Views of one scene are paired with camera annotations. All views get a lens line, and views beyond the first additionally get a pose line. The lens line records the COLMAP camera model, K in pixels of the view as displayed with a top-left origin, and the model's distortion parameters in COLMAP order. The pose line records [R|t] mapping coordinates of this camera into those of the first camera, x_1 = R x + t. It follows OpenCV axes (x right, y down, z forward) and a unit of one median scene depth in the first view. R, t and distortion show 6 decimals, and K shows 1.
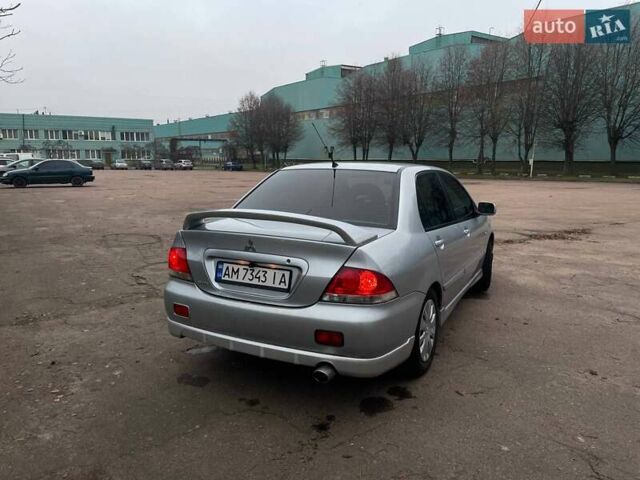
lens RADIAL K [[477.7, 0, 325.3], [0, 477.7, 237.9], [0, 0, 1]] dist [0.066214, -0.070026]
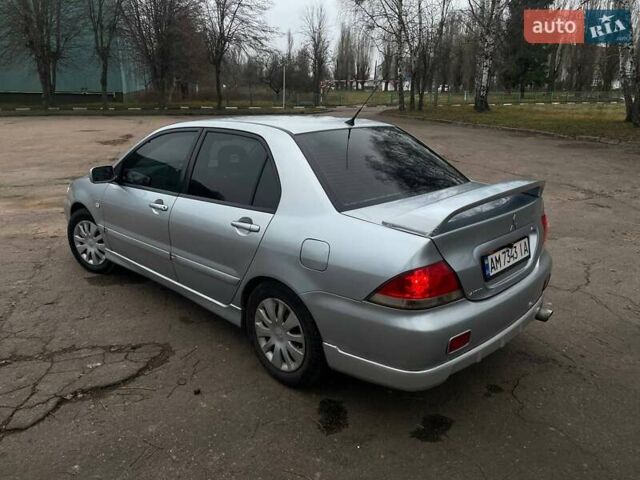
lens RADIAL K [[477.7, 0, 321.1], [0, 477.7, 239.2], [0, 0, 1]] dist [0.066214, -0.070026]
pose [[0.304775, -0.279972, 0.910345, -1.010334], [0.147854, 0.958139, 0.245171, -0.212670], [-0.940878, 0.059876, 0.333412, 0.971868]]
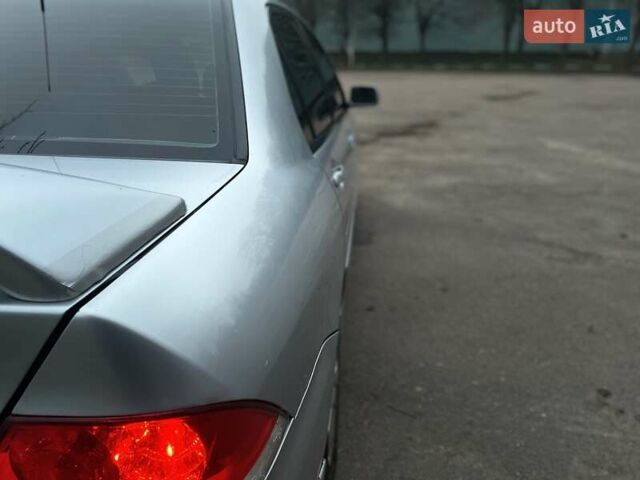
lens RADIAL K [[477.7, 0, 317.3], [0, 477.7, 239.0], [0, 0, 1]] dist [0.066214, -0.070026]
pose [[0.940697, -0.126646, 0.314723, 0.101410], [0.058435, 0.974329, 0.217413, -0.048081], [-0.334178, -0.186129, 0.923949, 0.738891]]
